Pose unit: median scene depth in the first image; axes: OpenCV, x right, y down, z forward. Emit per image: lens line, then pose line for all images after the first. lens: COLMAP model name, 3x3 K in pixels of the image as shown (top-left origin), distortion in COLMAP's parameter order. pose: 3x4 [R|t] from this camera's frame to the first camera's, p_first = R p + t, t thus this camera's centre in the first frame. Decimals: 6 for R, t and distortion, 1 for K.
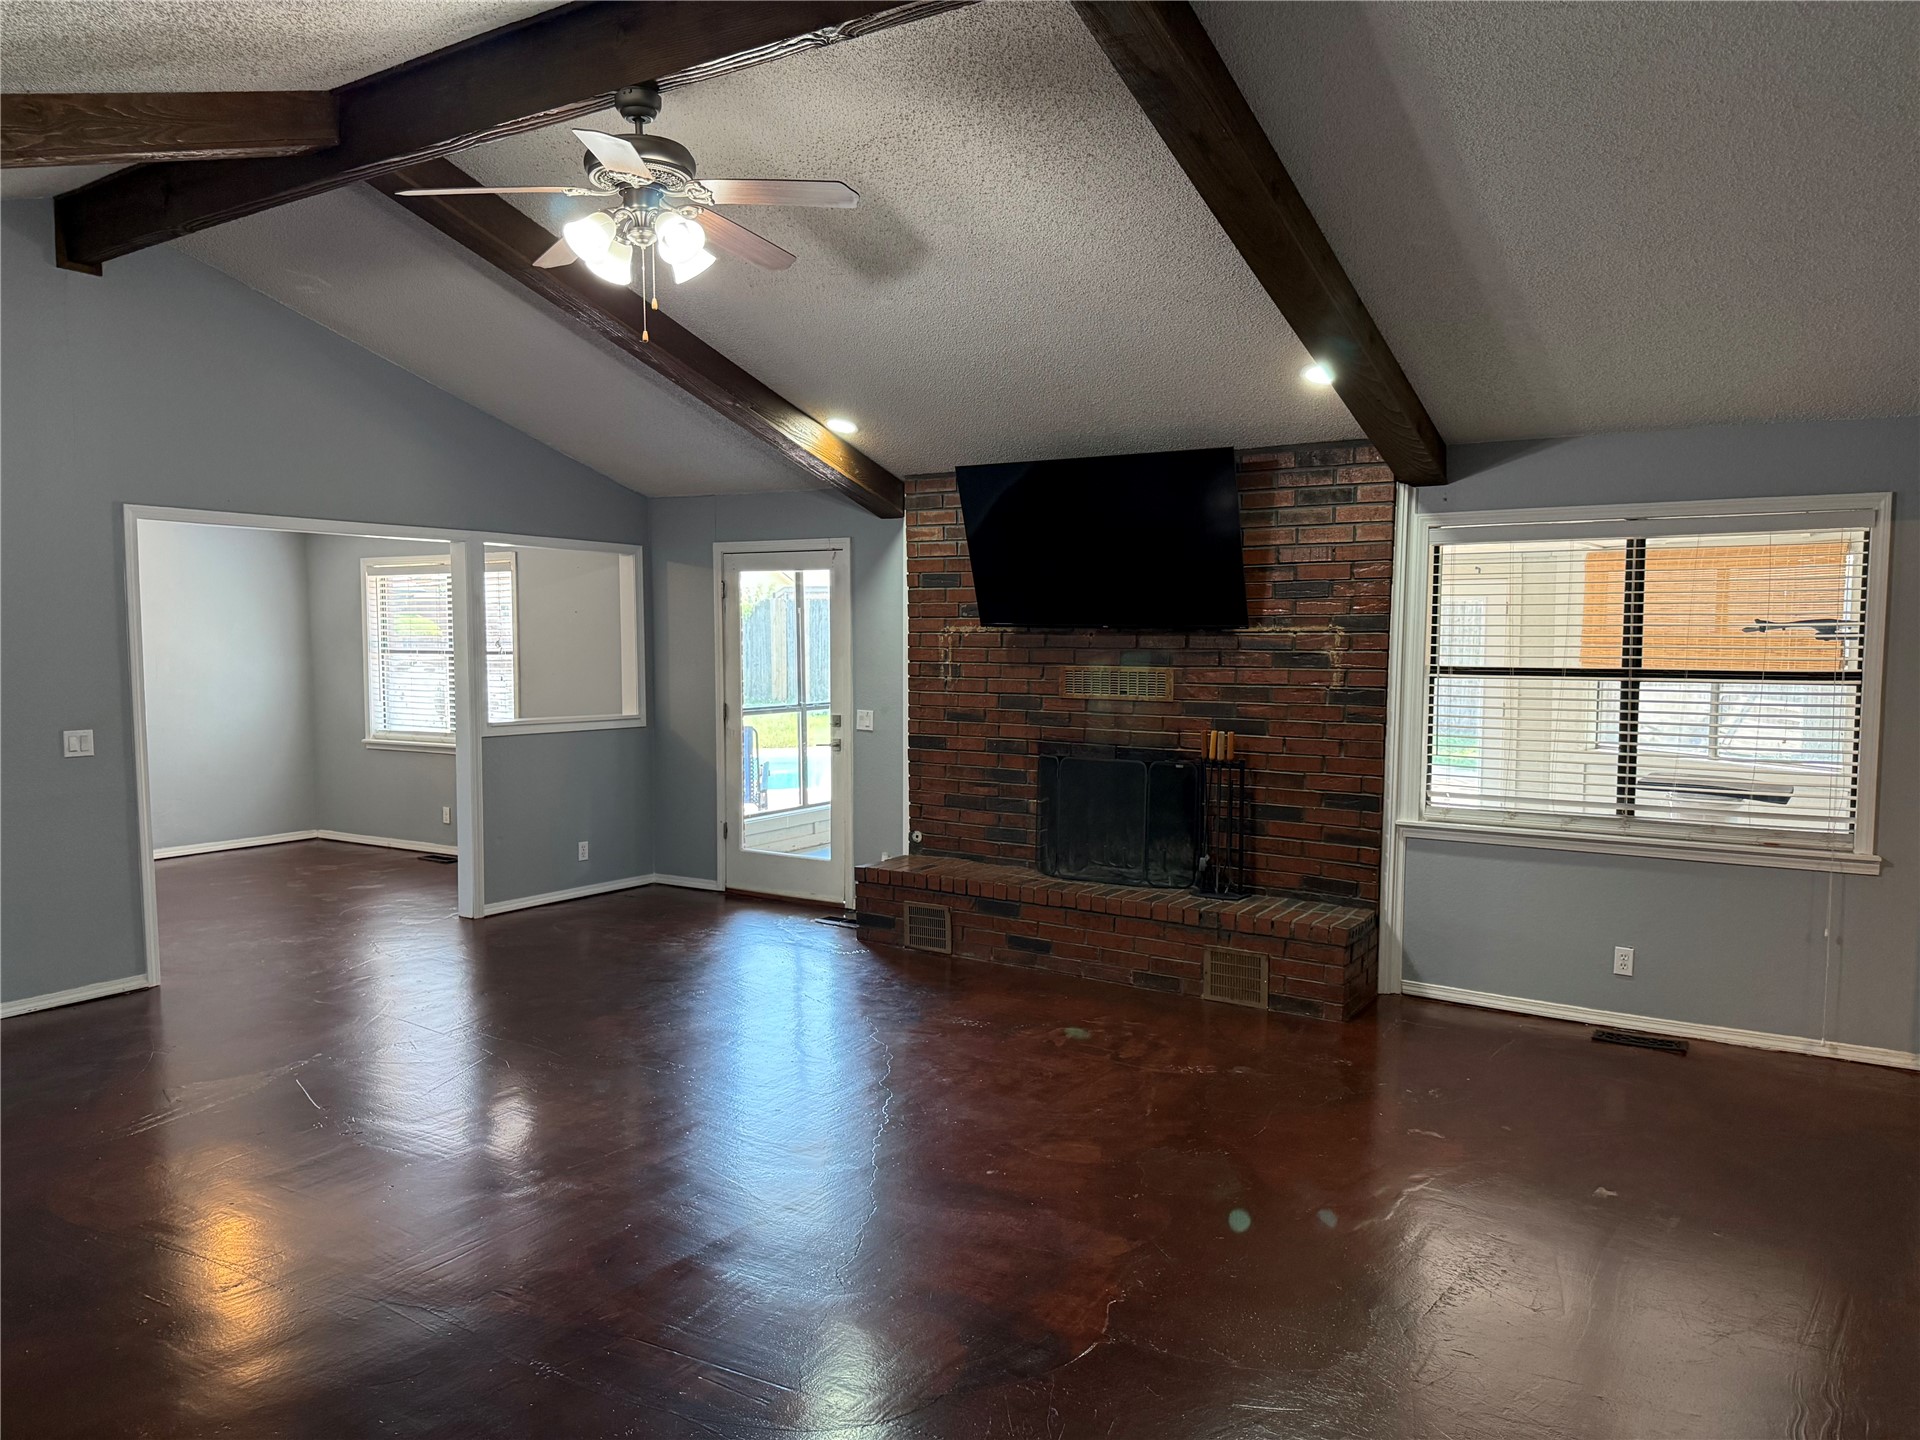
lens RADIAL K [[1337.6, 0, 953.6], [0, 1337.6, 733.2], [0, 0, 1]] dist [0.078967, -0.104036]
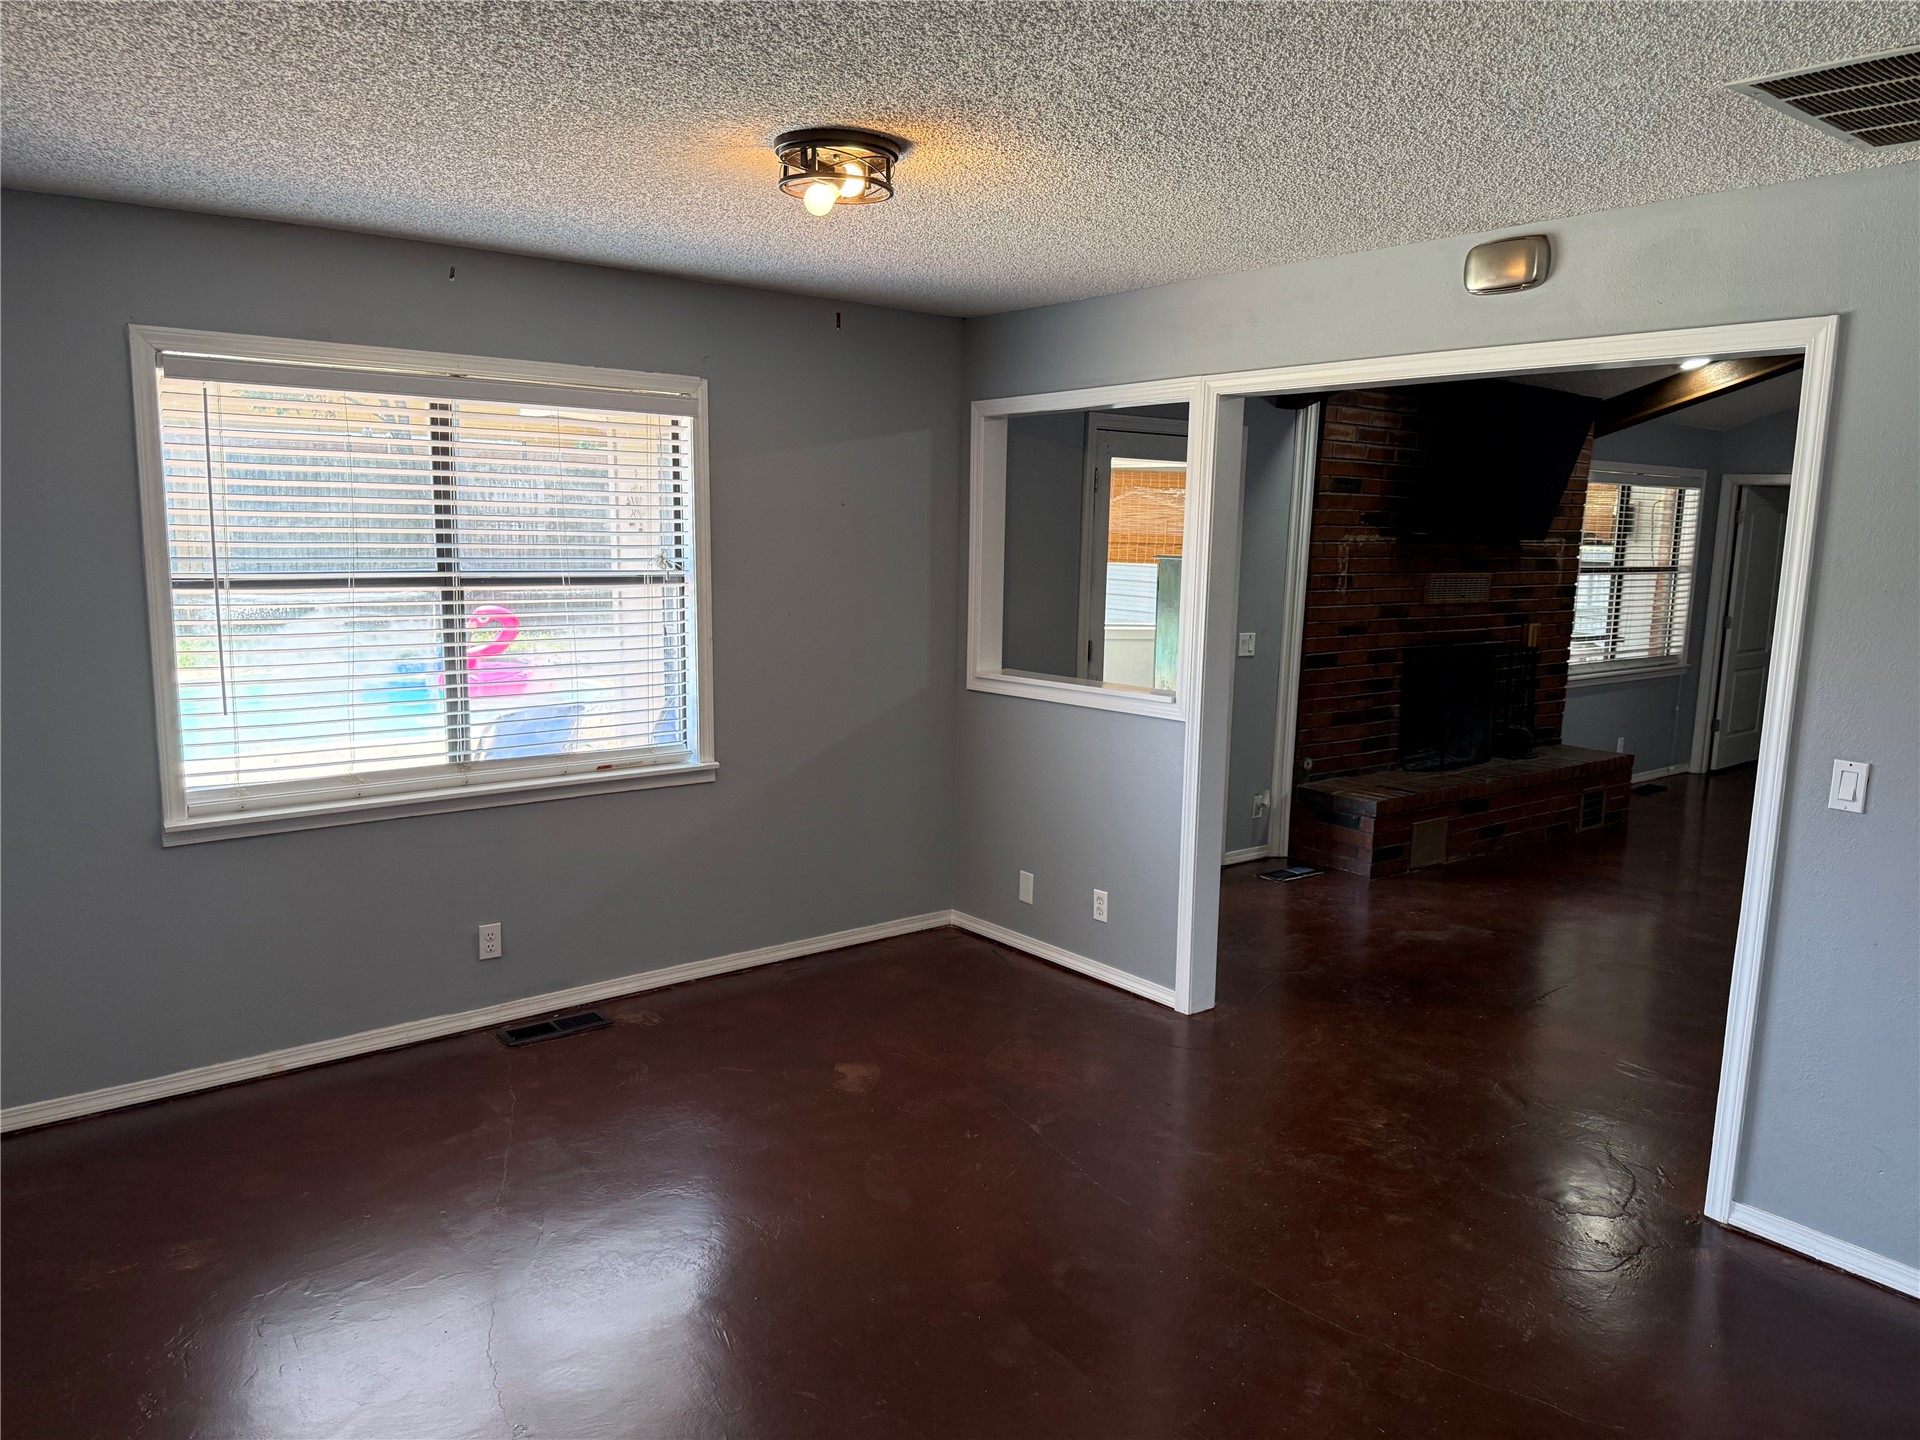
lens RADIAL K [[1337.6, 0, 909.6], [0, 1337.6, 750.0], [0, 0, 1]] dist [0.078967, -0.104036]
pose [[0.327473, -0.140442, 0.934365, -1.082607], [0.064409, 0.989909, 0.126217, -0.074448], [-0.942663, 0.018849, 0.333214, 1.039555]]
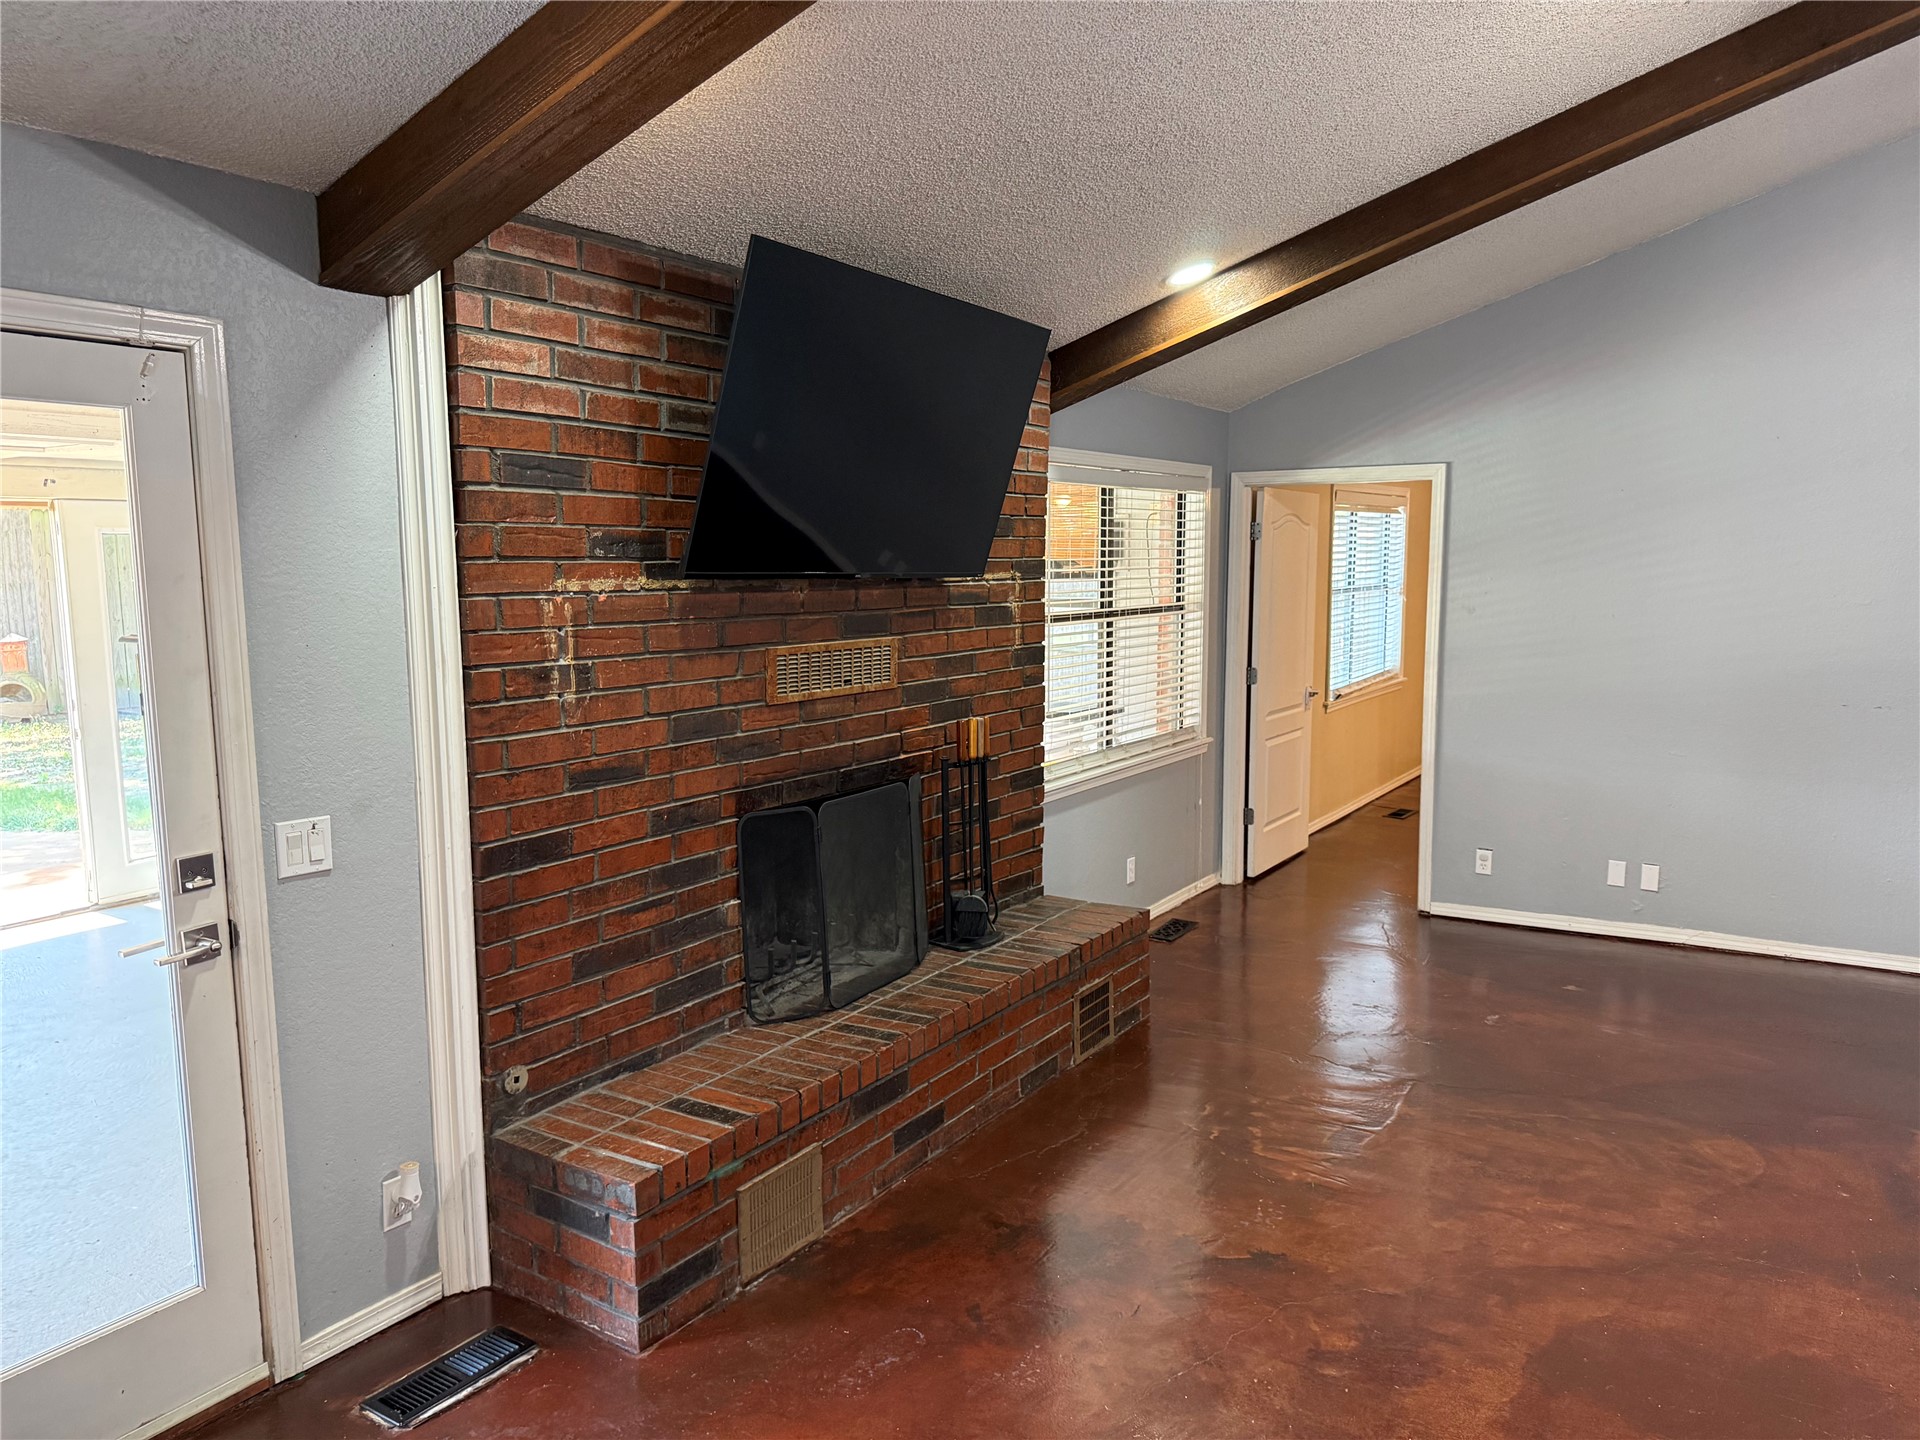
lens RADIAL K [[1337.6, 0, 941.3], [0, 1337.6, 732.4], [0, 0, 1]] dist [0.078967, -0.104036]
pose [[-0.000118, -0.120573, 0.992704, -0.480503], [0.097500, 0.987973, 0.120010, -0.075906], [-0.995236, 0.096802, 0.011639, 0.931564]]
